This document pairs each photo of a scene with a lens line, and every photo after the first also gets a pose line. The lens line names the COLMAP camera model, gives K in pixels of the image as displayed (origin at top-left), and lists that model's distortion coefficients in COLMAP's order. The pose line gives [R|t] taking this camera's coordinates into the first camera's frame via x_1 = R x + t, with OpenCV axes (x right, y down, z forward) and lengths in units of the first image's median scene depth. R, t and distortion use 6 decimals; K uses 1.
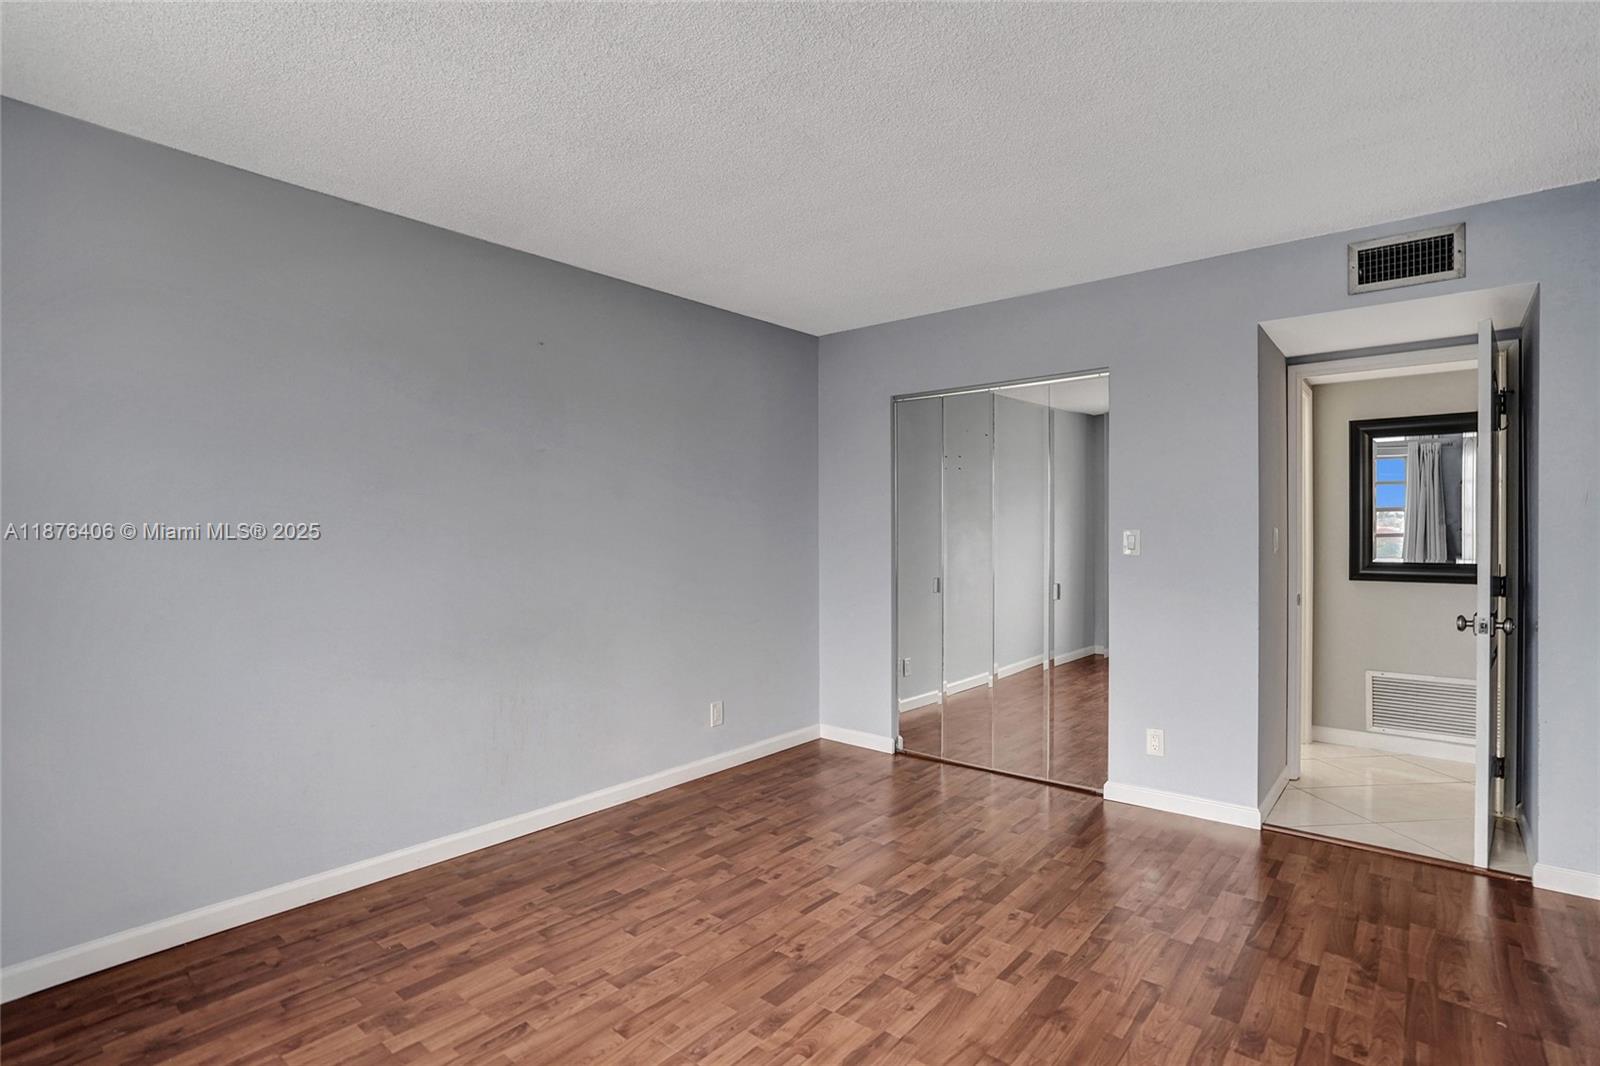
lens RADIAL K [[777.1, 0, 791.9], [0, 777.1, 542.3], [0, 0, 1]] dist [-0.051370, 0.026352]
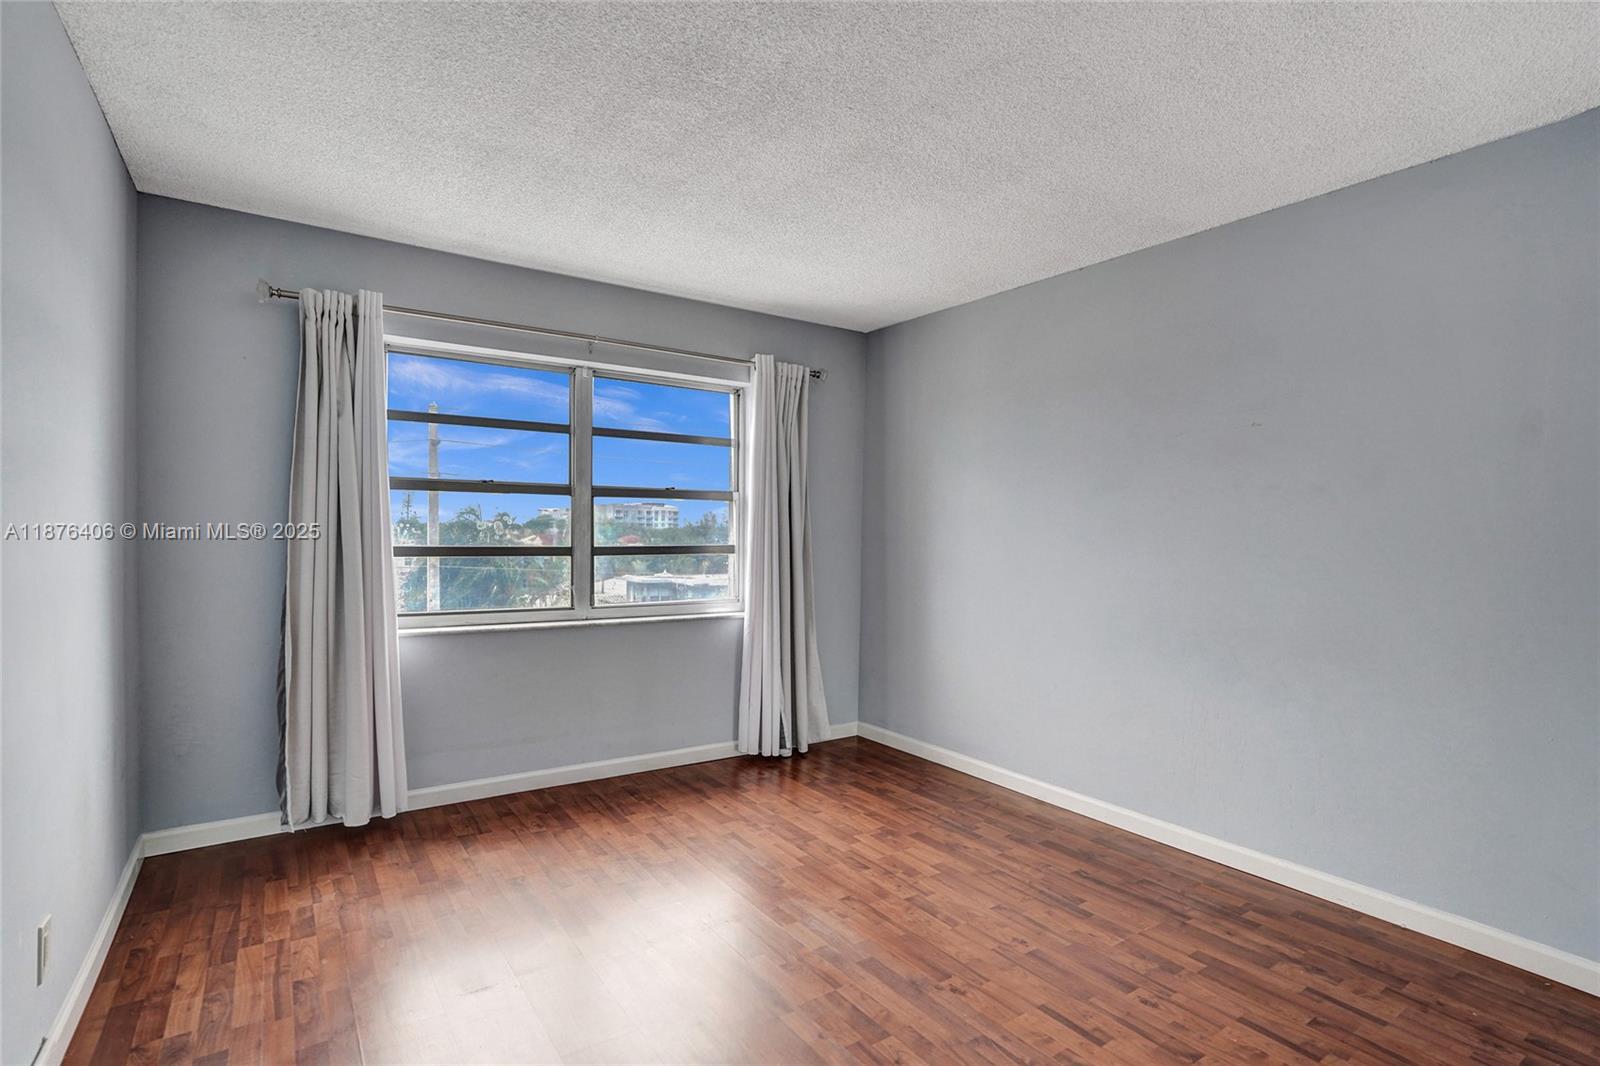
lens RADIAL K [[778.3, 0, 793.5], [0, 778.3, 533.1], [0, 0, 1]] dist [-0.052696, 0.025660]
pose [[-0.265075, 0.001548, -0.964227, 0.838806], [-0.023504, 0.999691, 0.008066, -0.007030], [0.963941, 0.024802, -0.264957, 0.947889]]
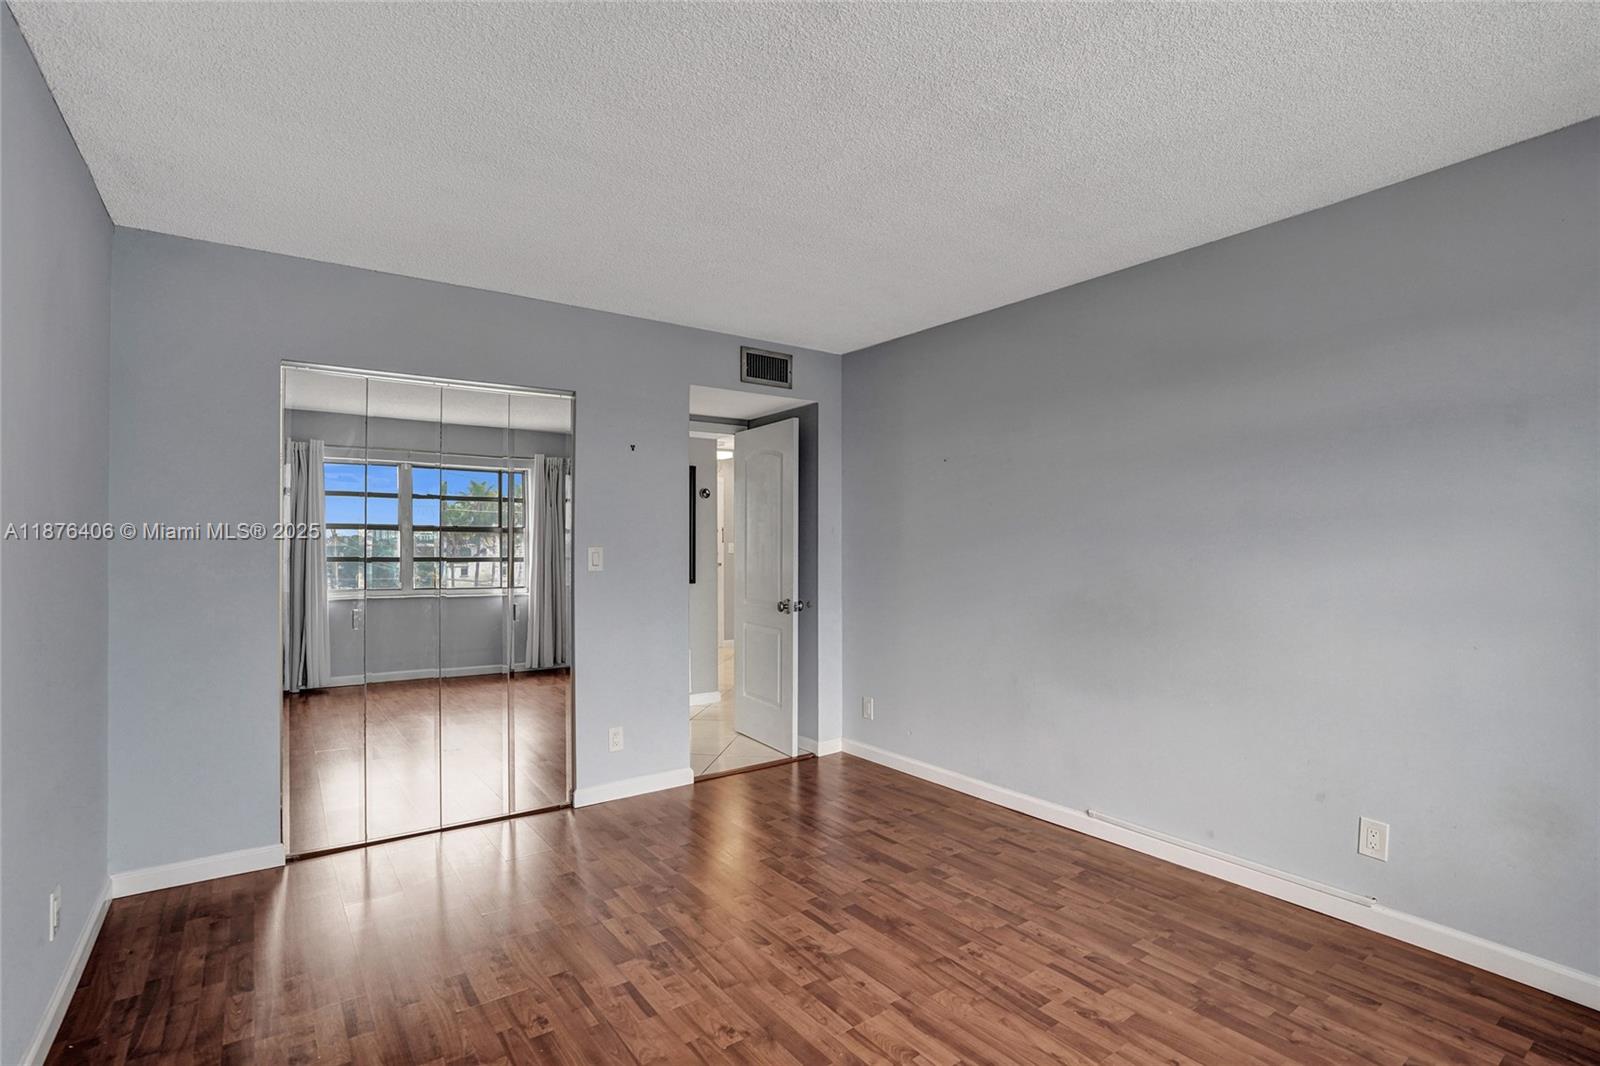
lens RADIAL K [[777.1, 0, 791.9], [0, 777.1, 542.3], [0, 0, 1]] dist [-0.051370, 0.026352]
pose [[0.239650, 0.005206, 0.970845, -0.741863], [0.017163, 0.999807, -0.009598, -0.011366], [-0.970708, 0.018963, 0.239514, 0.650436]]
